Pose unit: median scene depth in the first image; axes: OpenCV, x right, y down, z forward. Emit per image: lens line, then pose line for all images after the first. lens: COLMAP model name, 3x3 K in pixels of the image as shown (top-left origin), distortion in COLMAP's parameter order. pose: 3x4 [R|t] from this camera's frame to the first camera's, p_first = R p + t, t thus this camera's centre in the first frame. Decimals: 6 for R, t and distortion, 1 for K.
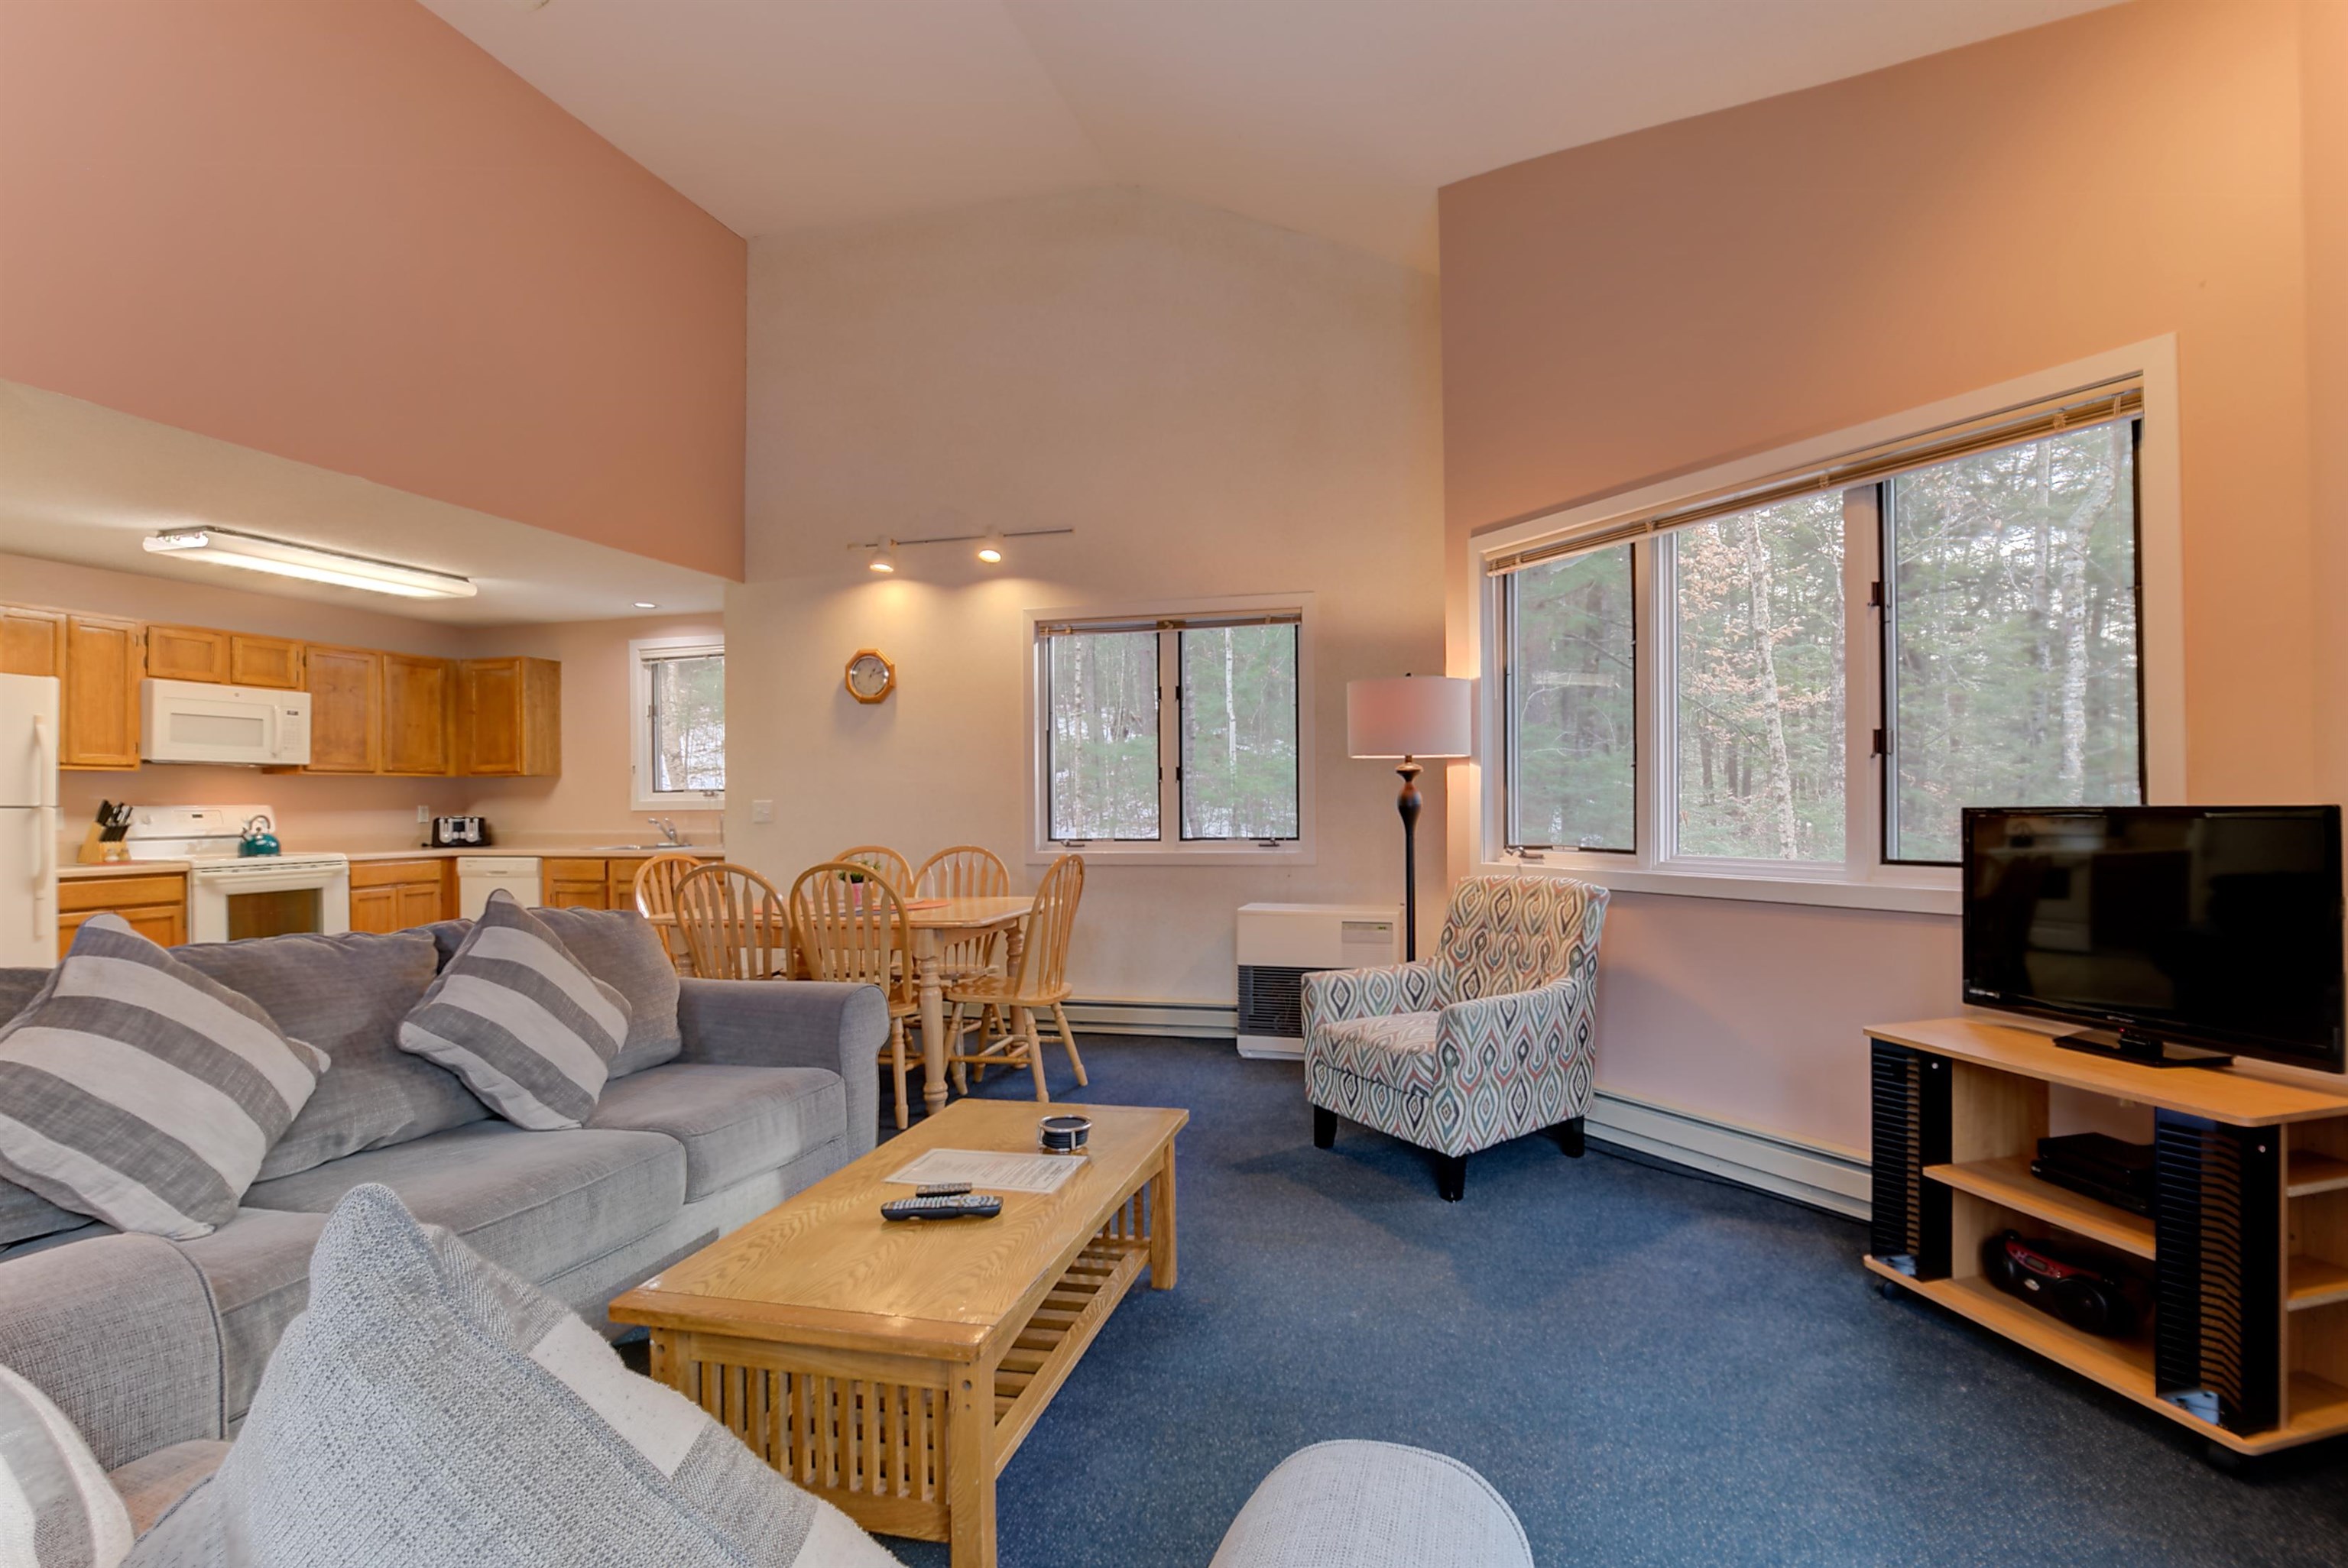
lens RADIAL K [[1103.4, 0, 1229.0], [0, 1103.4, 788.9], [0, 0, 1]] dist [-0.028831, 0.006024]
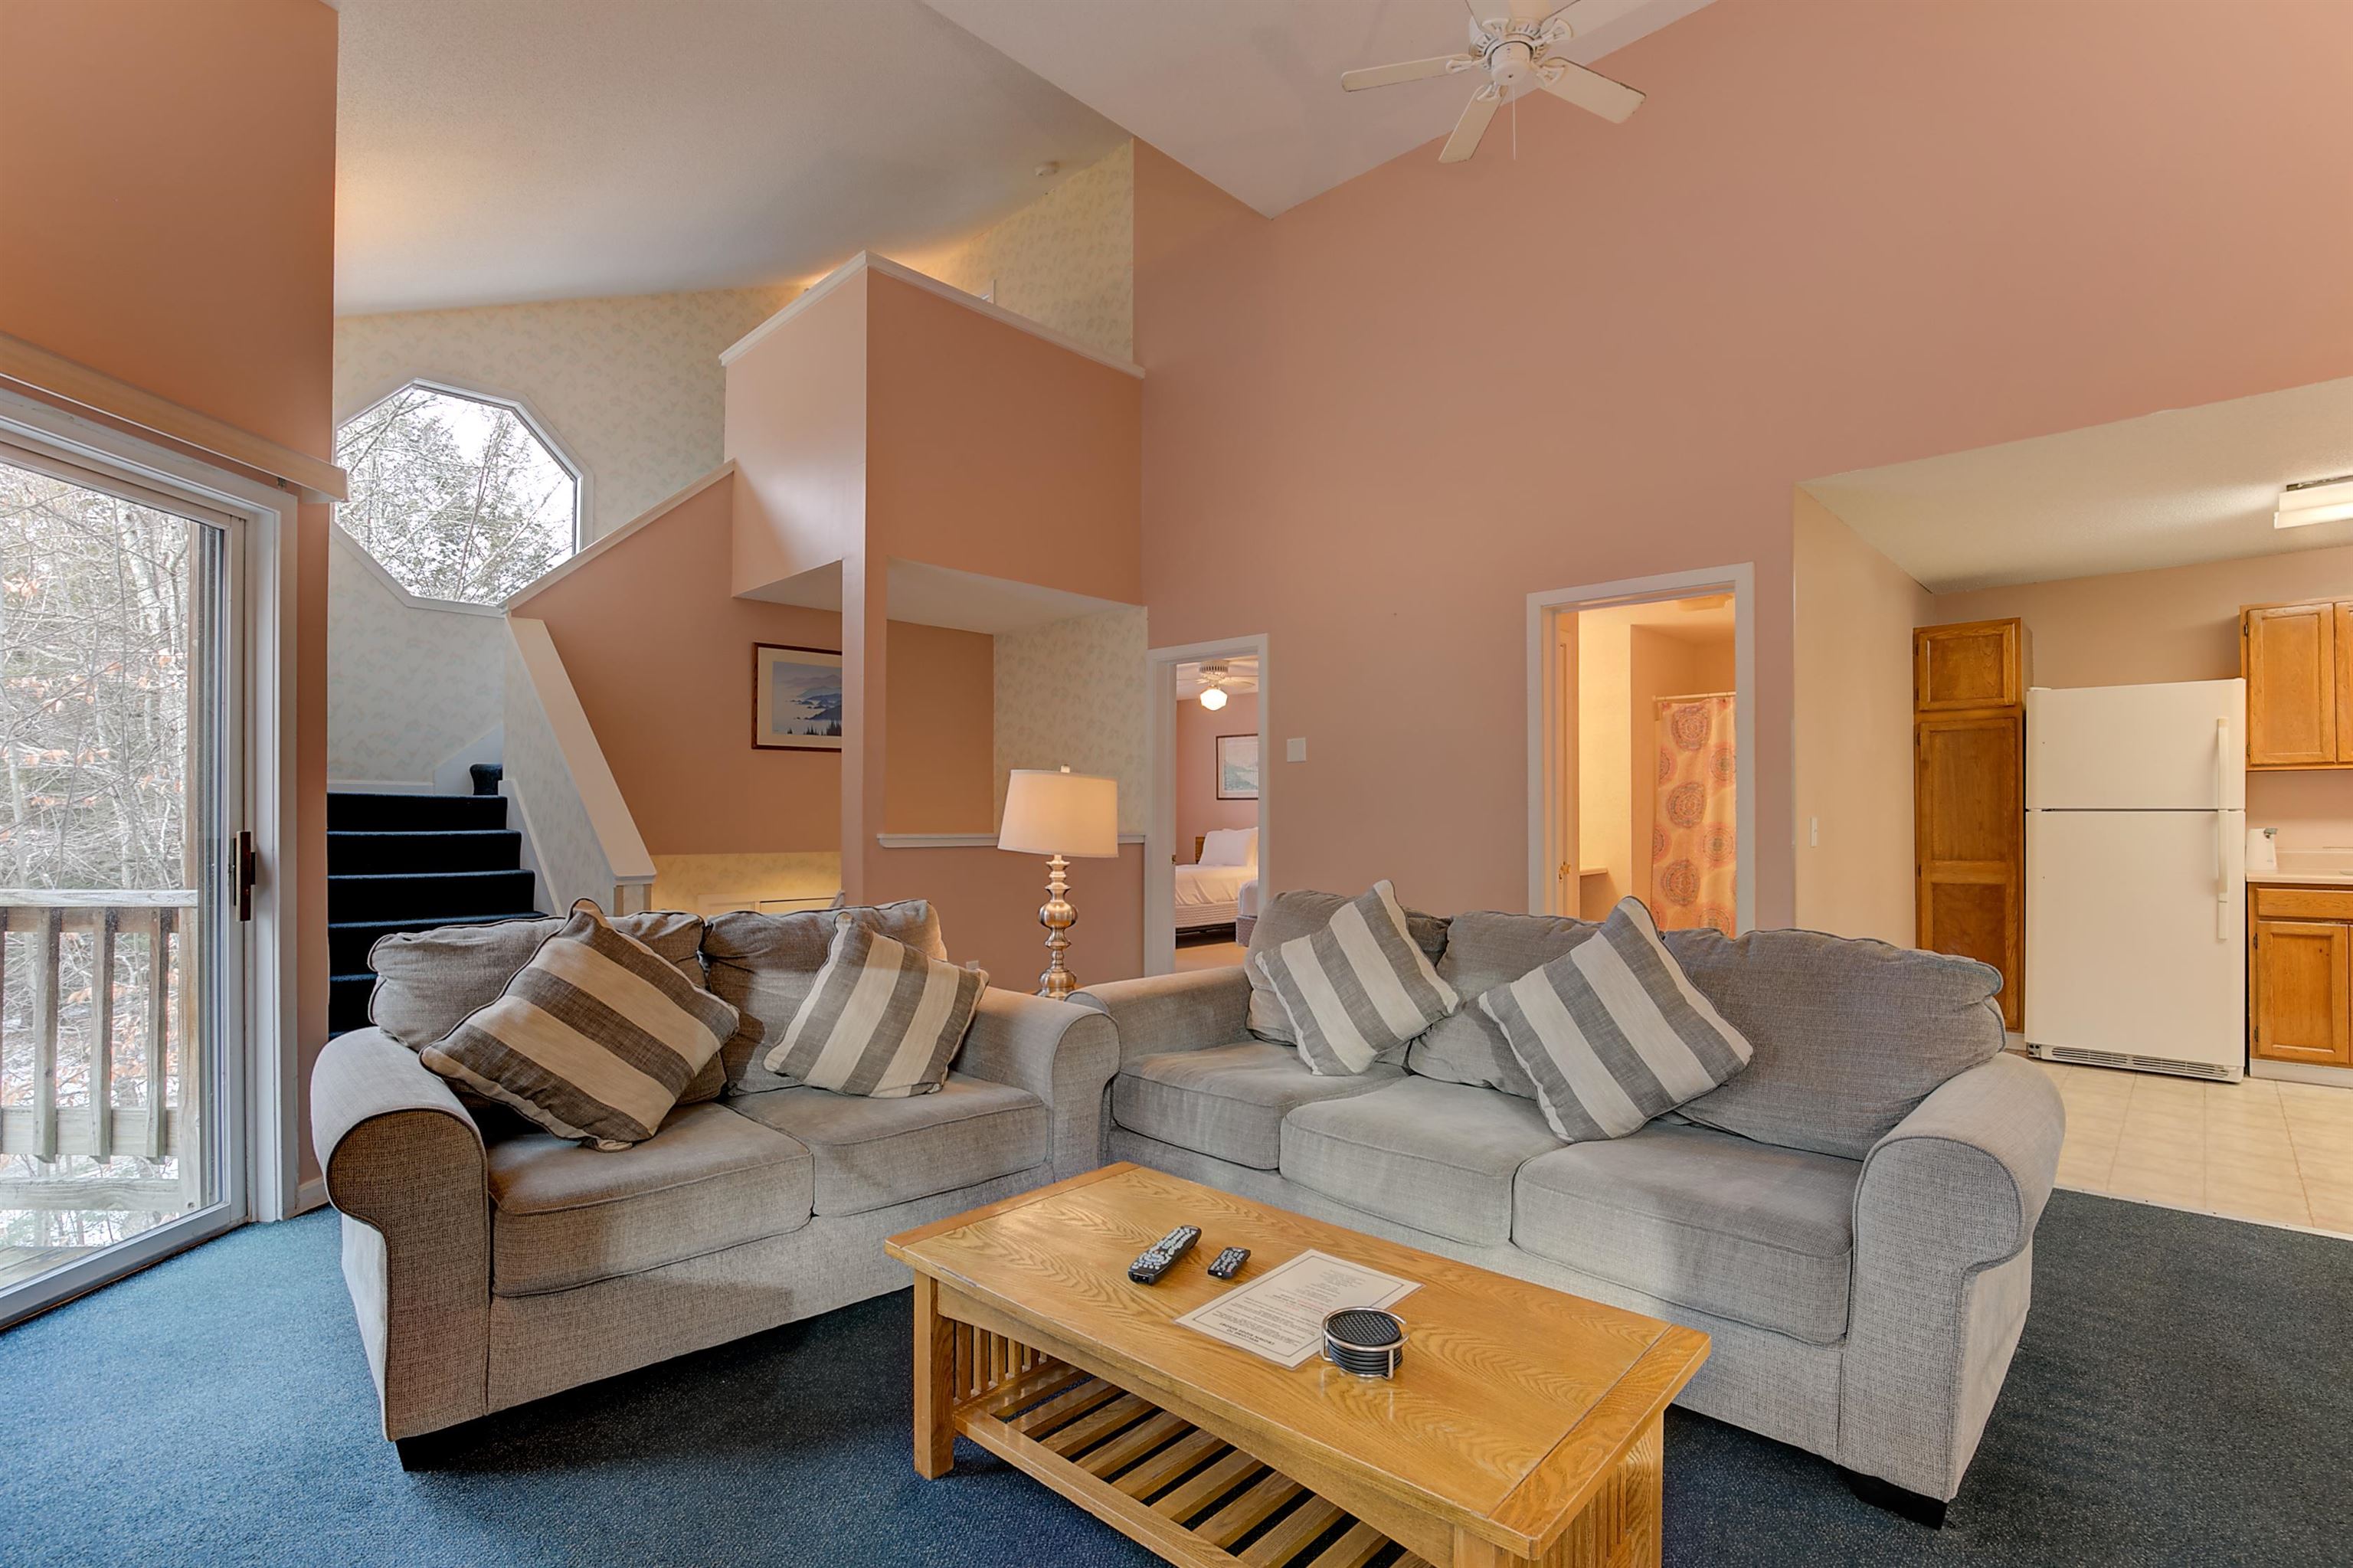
lens RADIAL K [[1093.0, 0, 1185.8], [0, 1093.0, 811.4], [0, 0, 1]] dist [-0.035231, 0.008311]
pose [[-0.494321, 0.003200, -0.869273, 0.200059], [0.018614, 0.999803, -0.006905, 0.005890], [0.869080, -0.019594, -0.494283, 0.549694]]
